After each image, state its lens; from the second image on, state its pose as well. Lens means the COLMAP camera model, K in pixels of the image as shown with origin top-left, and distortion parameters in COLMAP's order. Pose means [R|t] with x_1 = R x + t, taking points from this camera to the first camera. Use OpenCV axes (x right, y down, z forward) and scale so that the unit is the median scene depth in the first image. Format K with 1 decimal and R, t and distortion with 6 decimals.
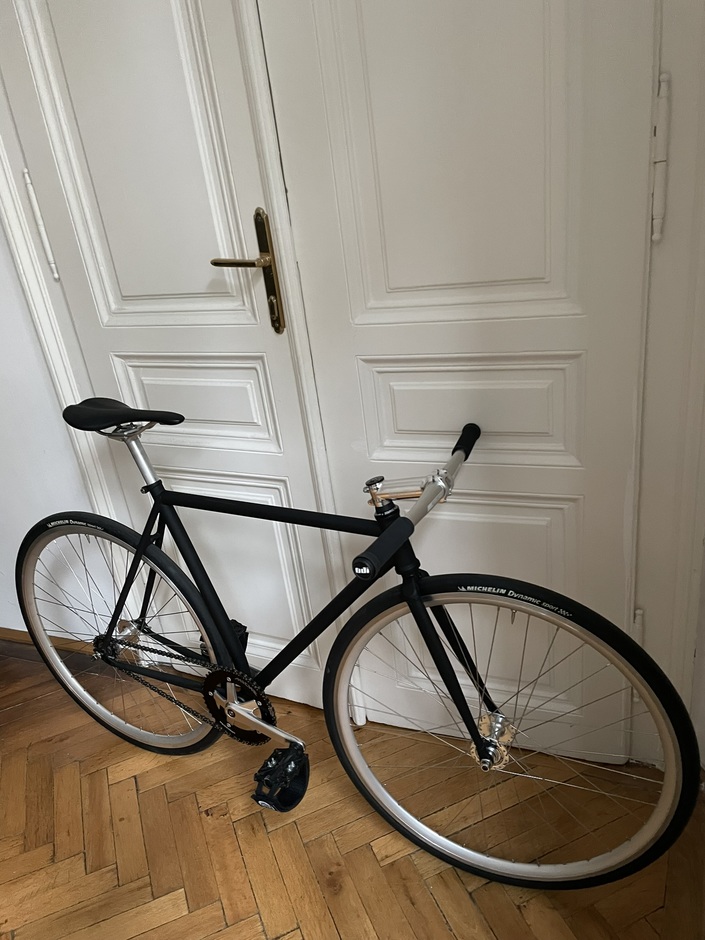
lens RADIAL K [[709.0, 0, 354.0], [0, 709.0, 475.6], [0, 0, 1]] dist [0.074658, -0.098884]
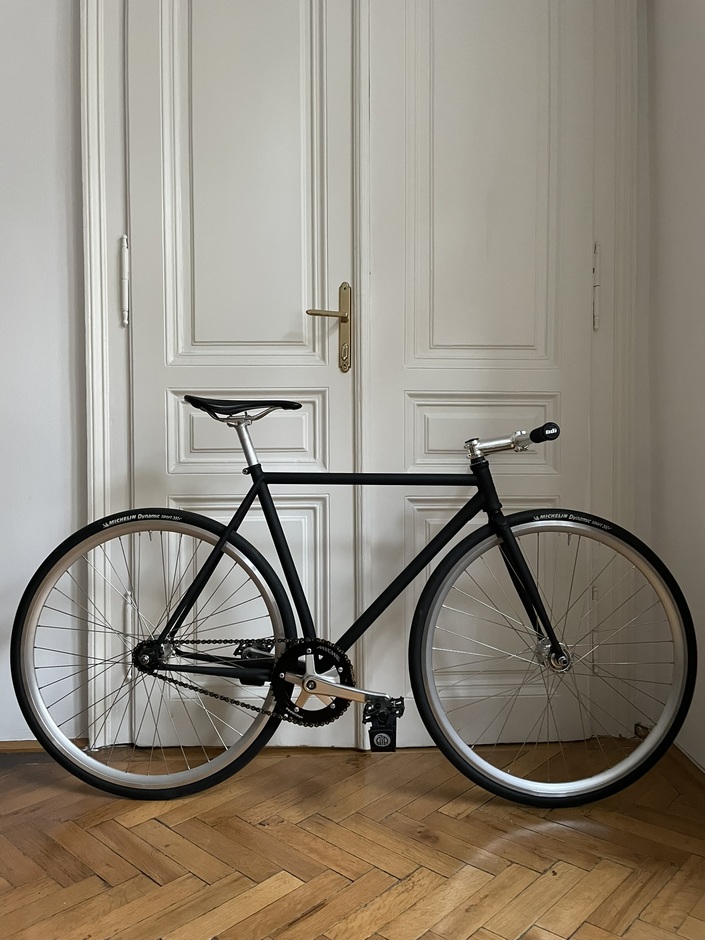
lens RADIAL K [[709.0, 0, 354.0], [0, 709.0, 475.6], [0, 0, 1]] dist [0.074658, -0.098884]
pose [[0.896649, 0.107385, 0.429522, -0.624836], [0.079450, 0.915366, -0.394706, 0.489444], [-0.435555, 0.388038, 0.812230, -0.001198]]
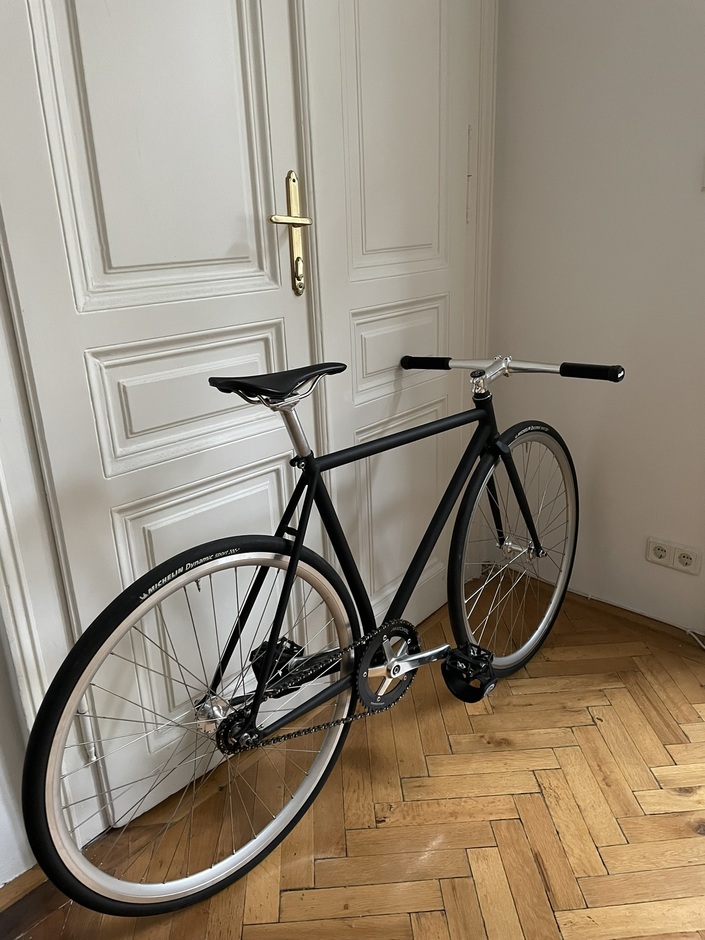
lens RADIAL K [[709.0, 0, 354.0], [0, 709.0, 475.6], [0, 0, 1]] dist [0.074658, -0.098884]
pose [[0.323069, -0.217218, 0.921110, -1.070552], [0.389303, 0.917641, 0.079856, -0.011314], [-0.862595, 0.332792, 0.381025, 0.616116]]
